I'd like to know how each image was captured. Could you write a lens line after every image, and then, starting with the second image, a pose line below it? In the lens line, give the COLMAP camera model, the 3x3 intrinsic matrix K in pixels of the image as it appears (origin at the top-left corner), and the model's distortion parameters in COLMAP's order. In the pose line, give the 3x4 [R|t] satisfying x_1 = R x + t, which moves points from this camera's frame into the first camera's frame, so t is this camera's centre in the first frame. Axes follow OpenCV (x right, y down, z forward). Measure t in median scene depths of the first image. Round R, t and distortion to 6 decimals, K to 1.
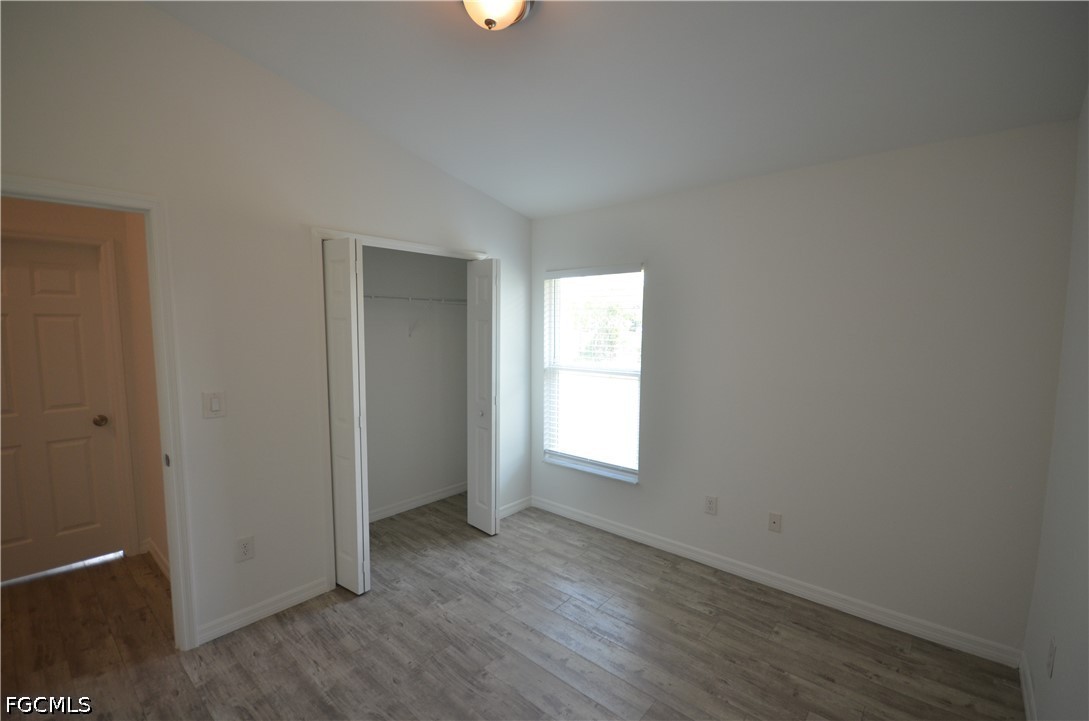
lens RADIAL K [[474.7, 0, 544.4], [0, 474.7, 364.1], [0, 0, 1]] dist [-0.003643, -0.003079]
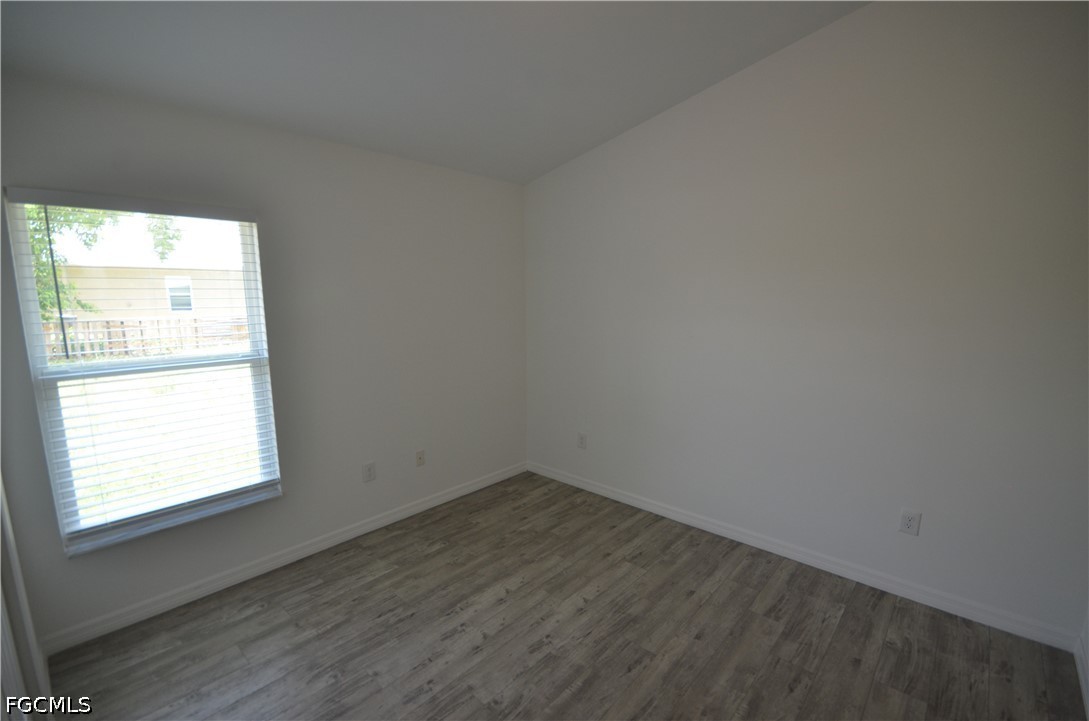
lens RADIAL K [[474.7, 0, 542.5], [0, 474.7, 368.3], [0, 0, 1]] dist [-0.003643, -0.003079]
pose [[0.024813, -0.154741, 0.987643, -0.770014], [0.088634, 0.984397, 0.152005, -0.052473], [-0.995755, 0.083767, 0.038141, 0.734749]]
